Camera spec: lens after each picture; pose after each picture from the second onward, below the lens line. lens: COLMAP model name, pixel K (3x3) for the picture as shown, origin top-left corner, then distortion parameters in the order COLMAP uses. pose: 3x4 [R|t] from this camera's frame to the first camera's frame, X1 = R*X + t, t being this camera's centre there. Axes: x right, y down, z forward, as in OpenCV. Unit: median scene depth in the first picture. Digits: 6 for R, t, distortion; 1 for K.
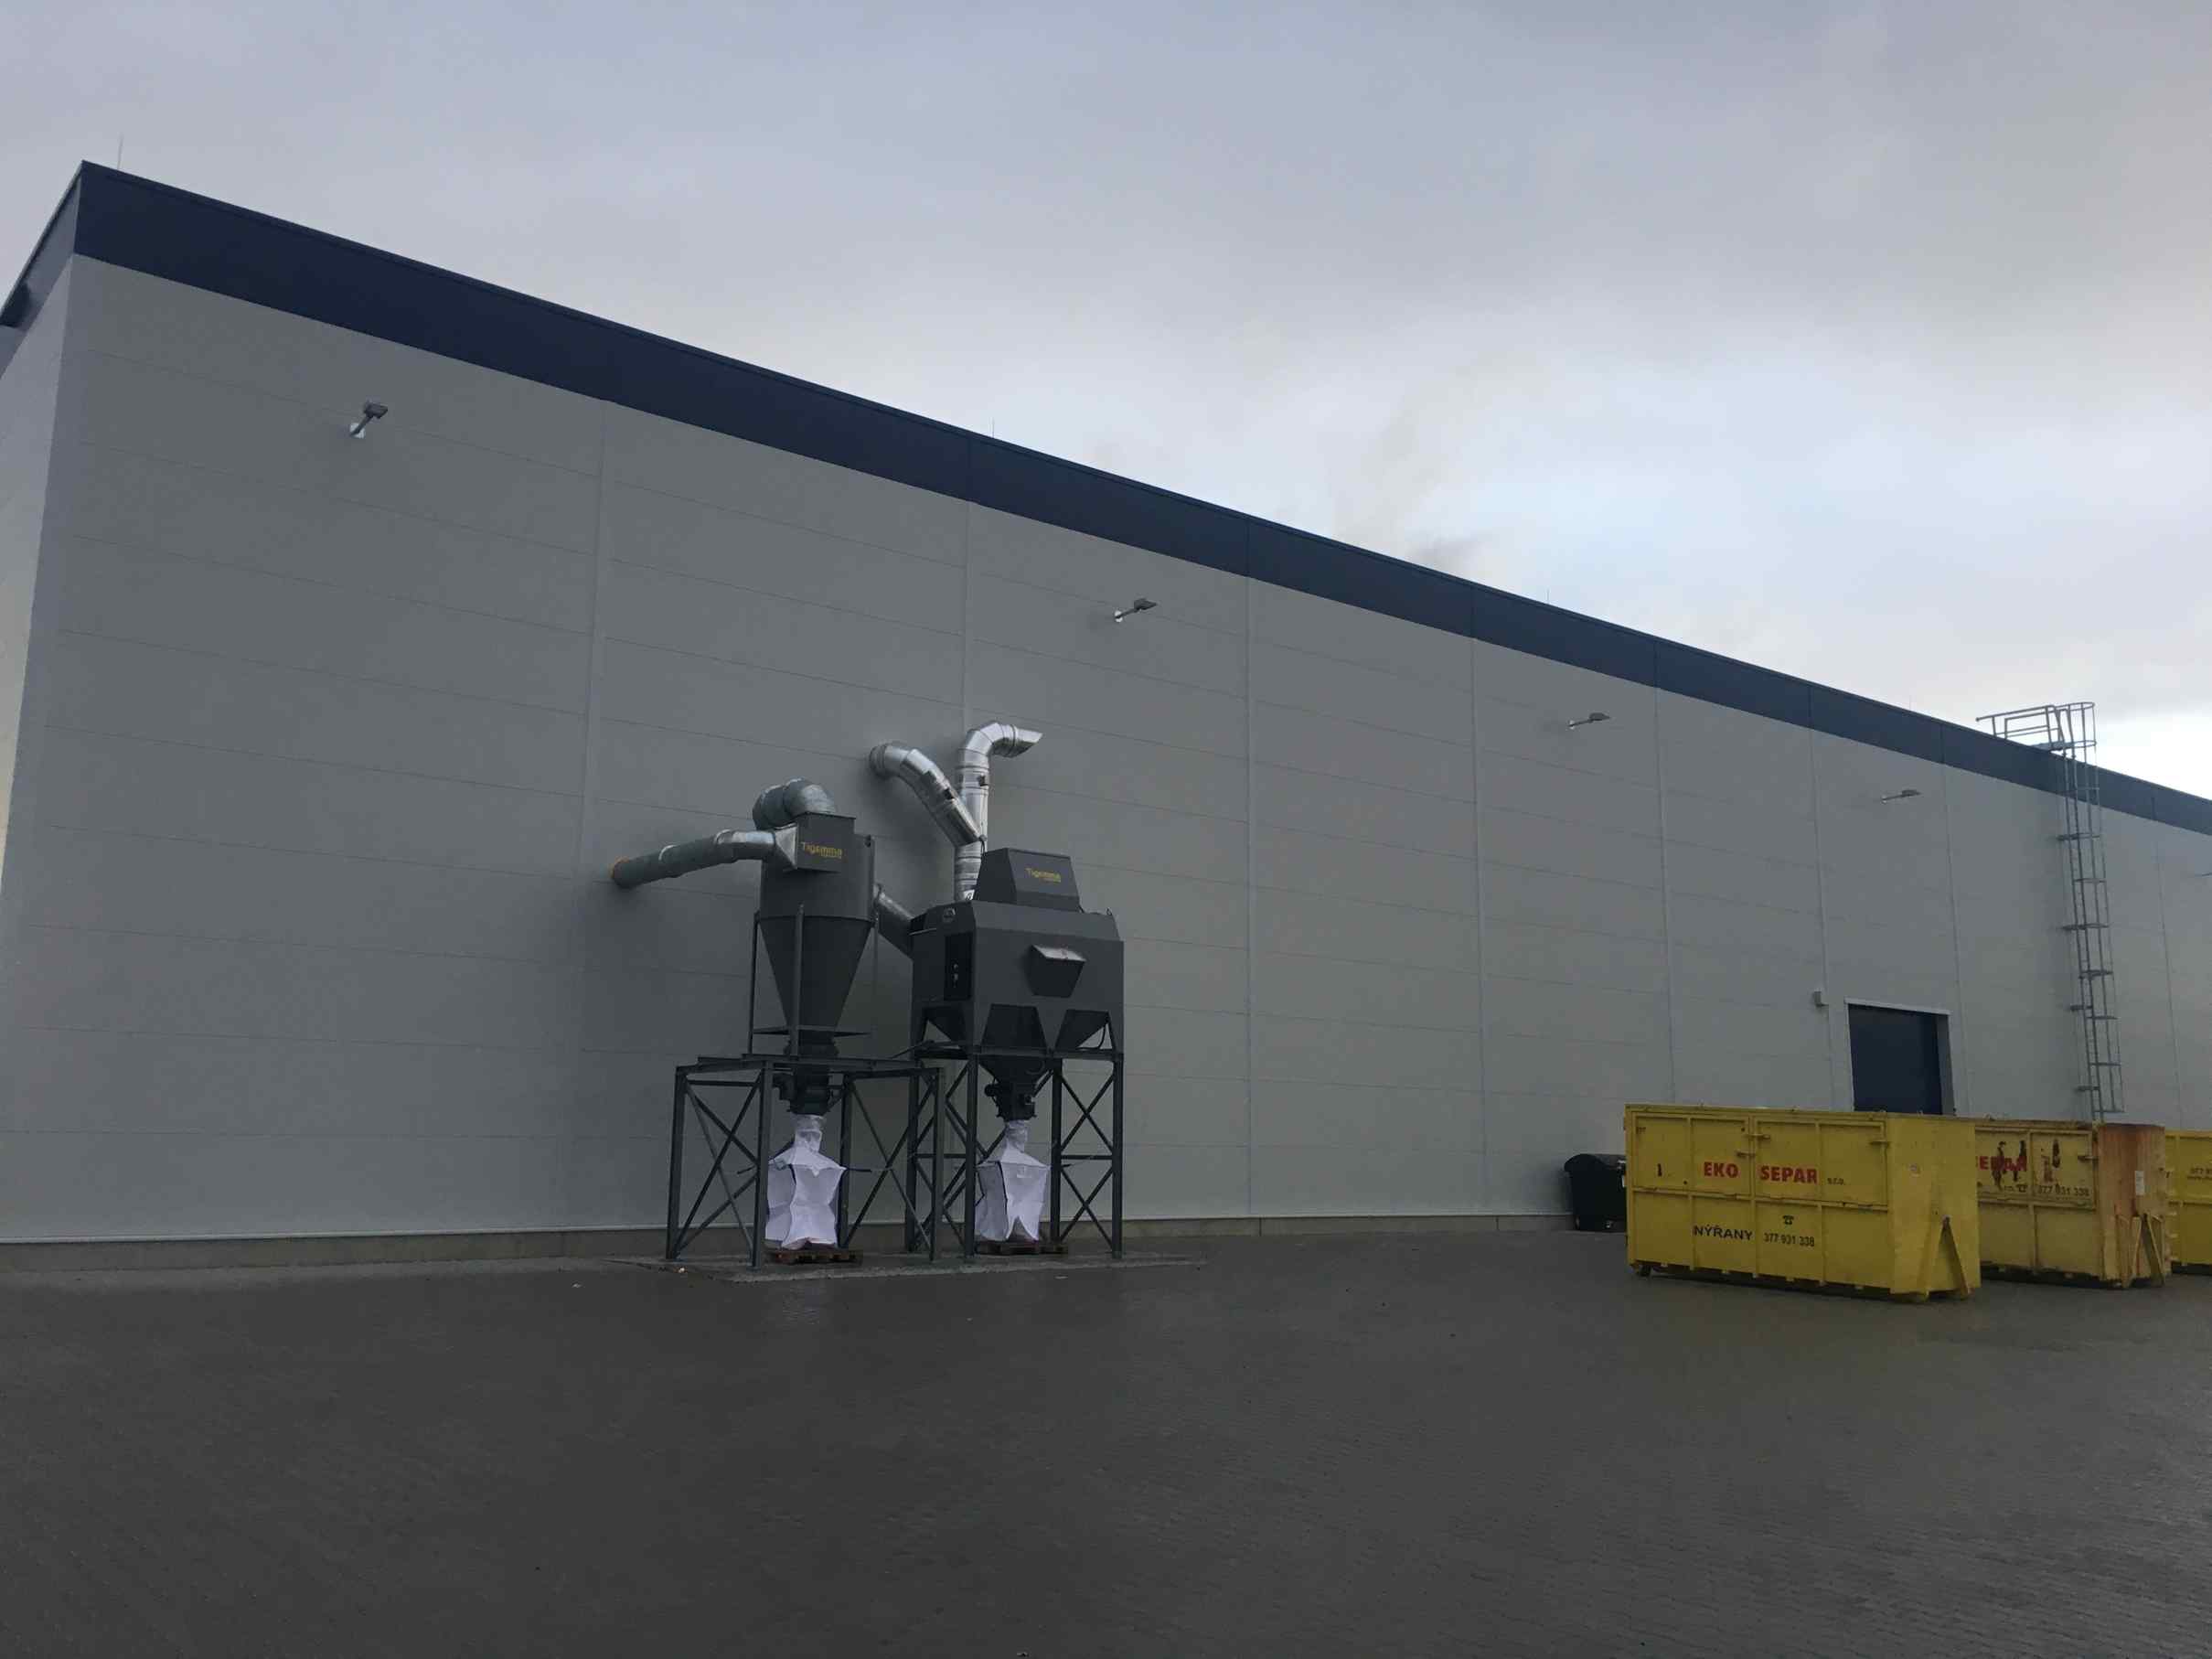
lens RADIAL K [[1883.2, 0, 1106.0], [0, 1883.2, 829.5], [0, 0, 1]] dist [0.046070, -0.000818]
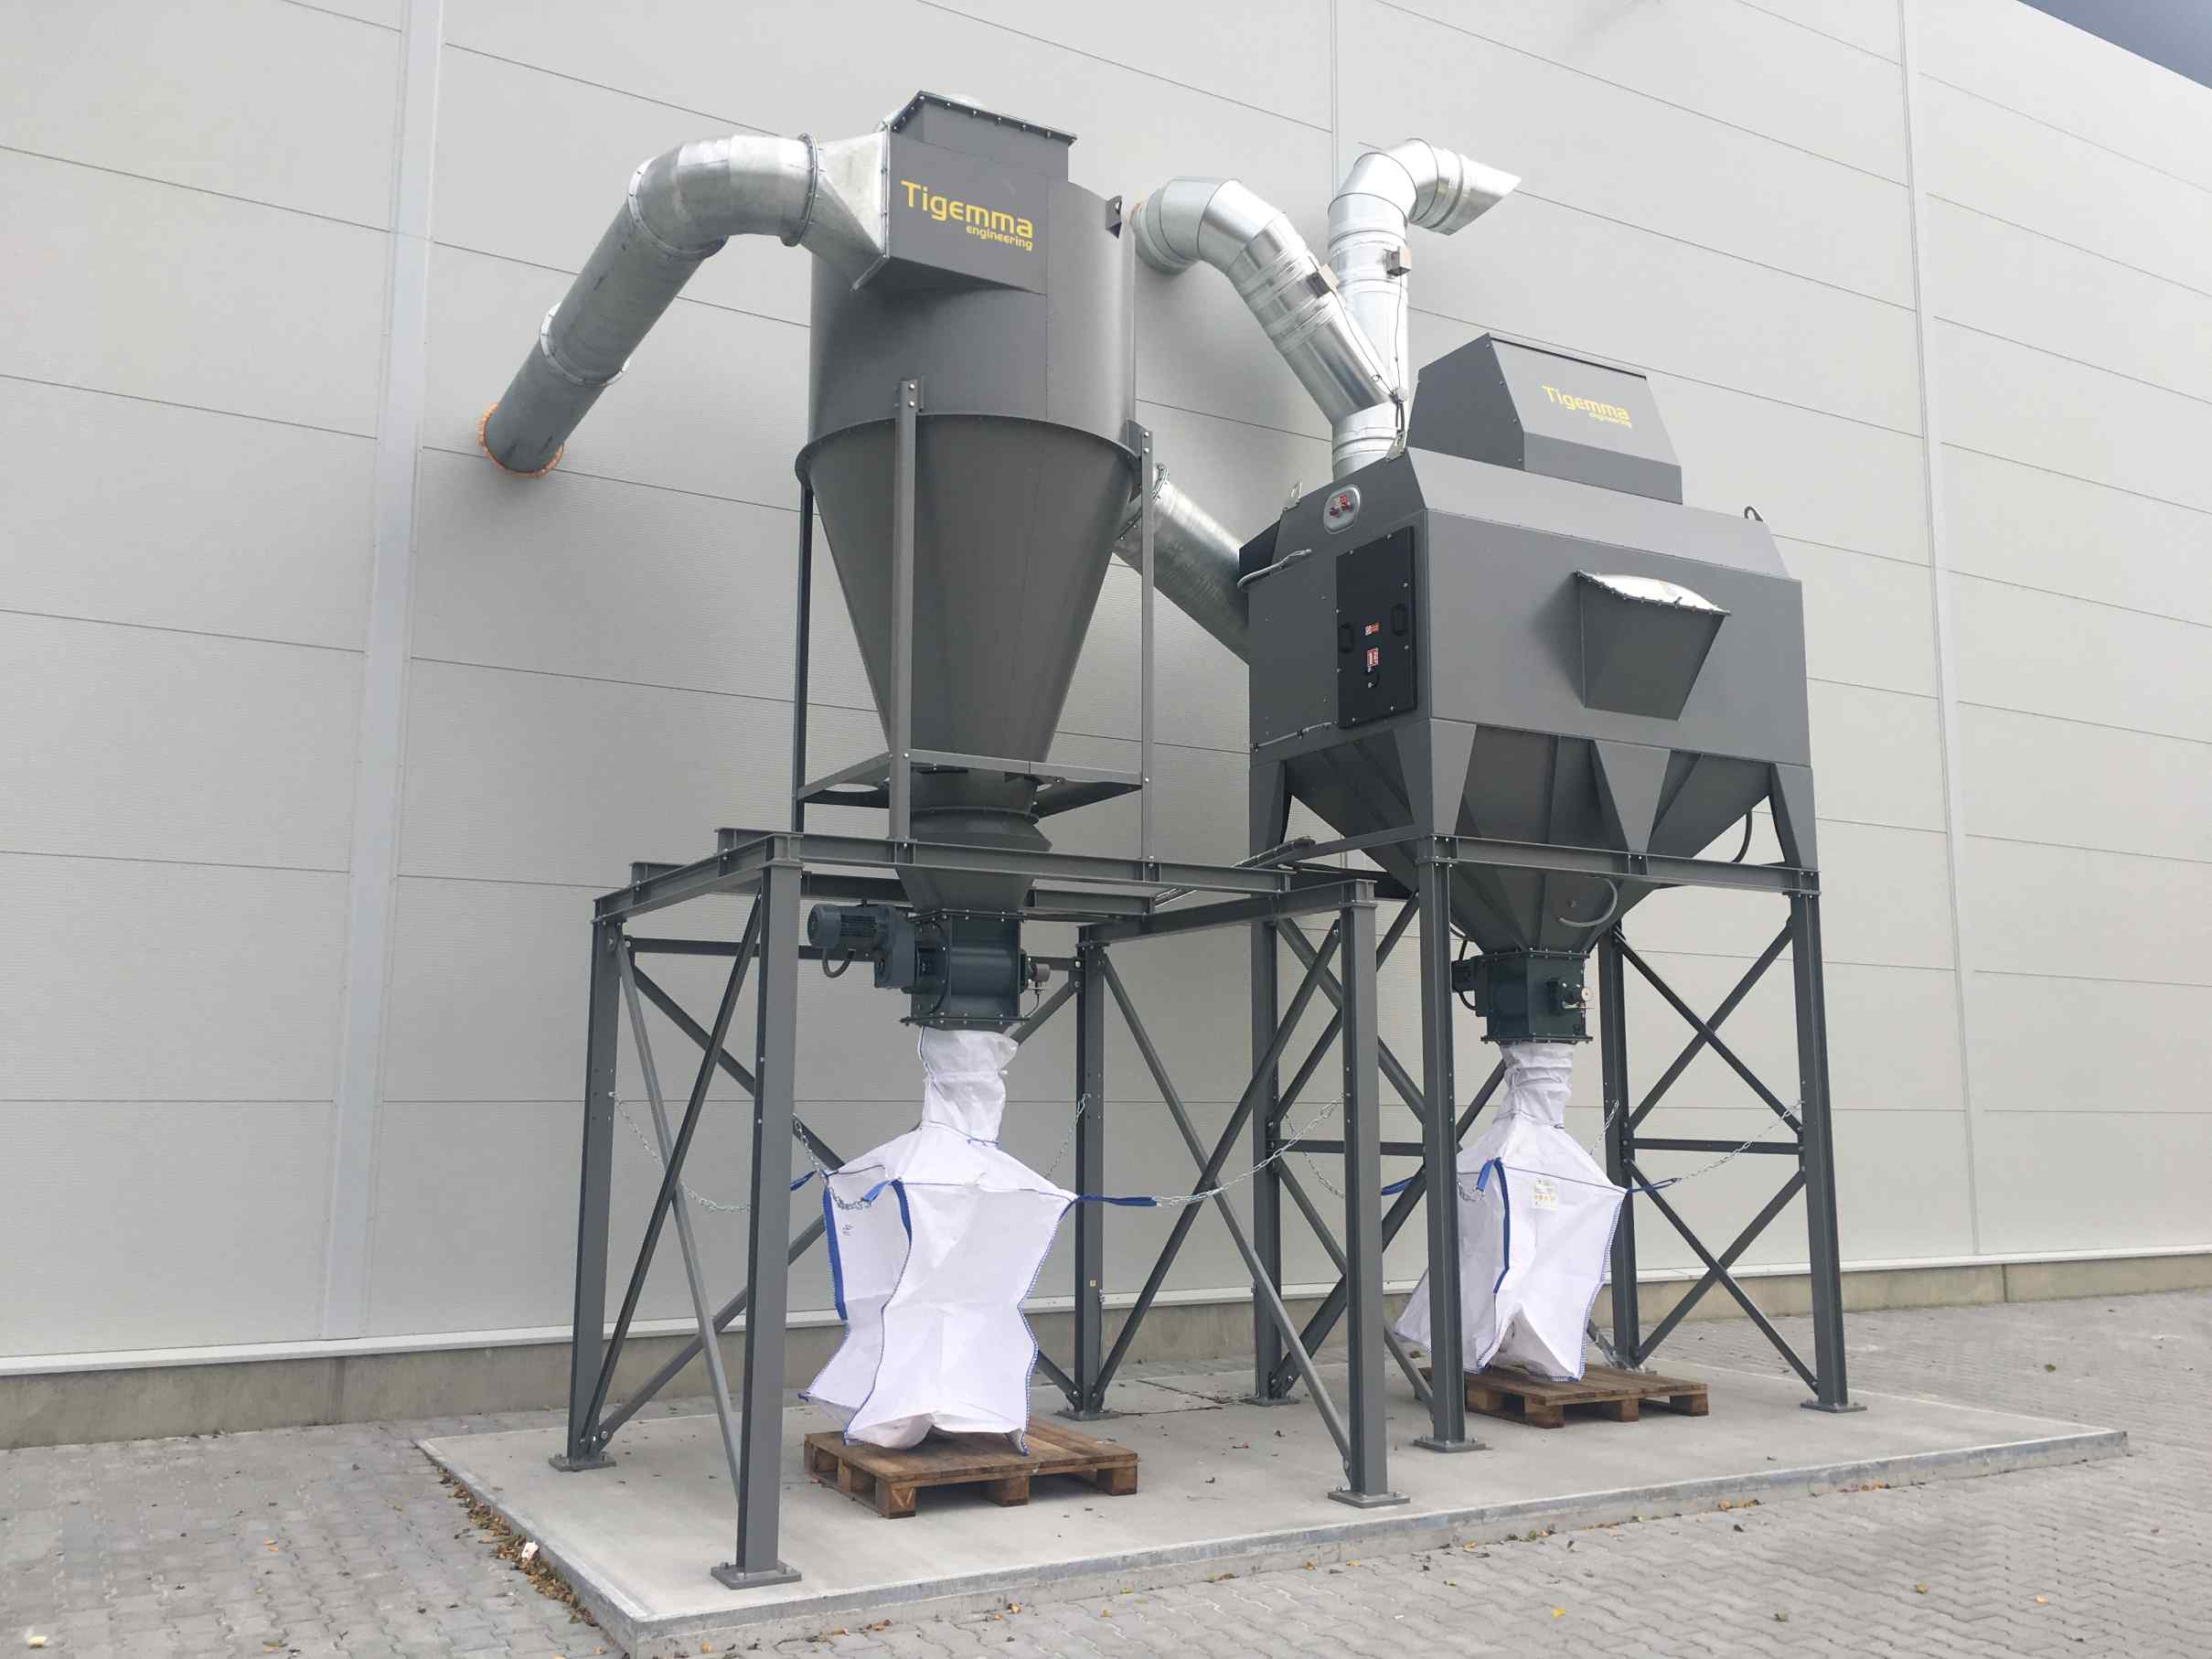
lens RADIAL K [[1883.2, 0, 1106.0], [0, 1883.2, 829.5], [0, 0, 1]] dist [0.046070, -0.000818]
pose [[0.986724, -0.028324, -0.159919, -0.071869], [0.032549, 0.999185, 0.023860, 0.099448], [0.159113, -0.028748, 0.986842, 0.620908]]
